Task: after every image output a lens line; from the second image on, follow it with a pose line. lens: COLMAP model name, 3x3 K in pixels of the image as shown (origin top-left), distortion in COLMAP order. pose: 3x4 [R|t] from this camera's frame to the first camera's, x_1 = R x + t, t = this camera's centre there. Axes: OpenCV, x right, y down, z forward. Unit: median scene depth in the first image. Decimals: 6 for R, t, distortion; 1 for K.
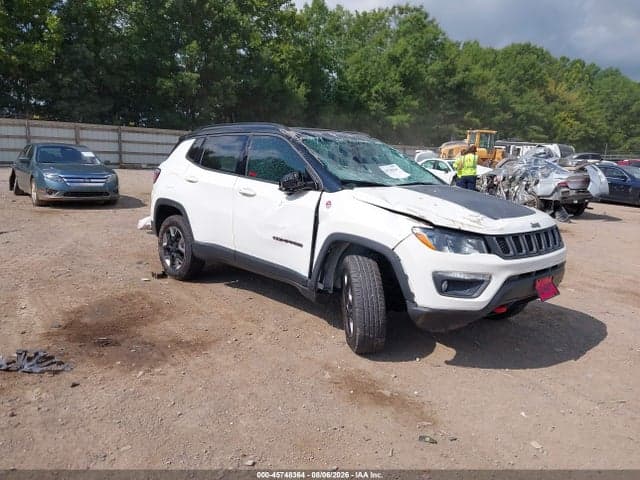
lens RADIAL K [[553.5, 0, 320.0], [0, 553.5, 240.0], [0, 0, 1]] dist [0.042818, -0.073958]
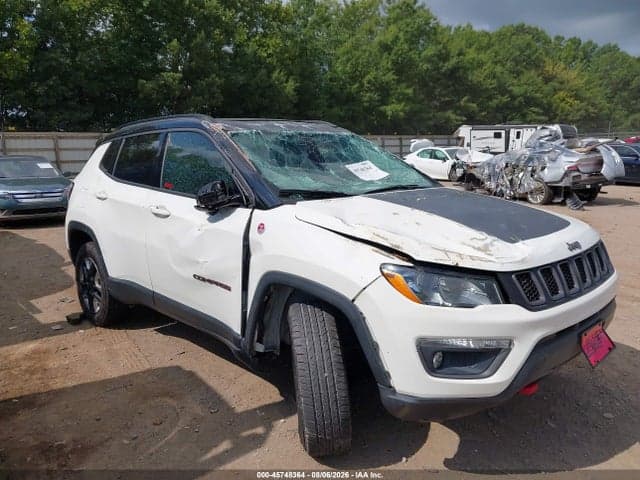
lens RADIAL K [[543.1, 0, 320.0], [0, 543.1, 240.0], [0, 0, 1]] dist [0.011222, -0.014698]
pose [[0.998343, -0.056179, -0.012488, 0.030646], [0.056330, 0.998339, 0.012099, -0.017605], [0.011788, -0.012782, 0.999849, 0.110723]]
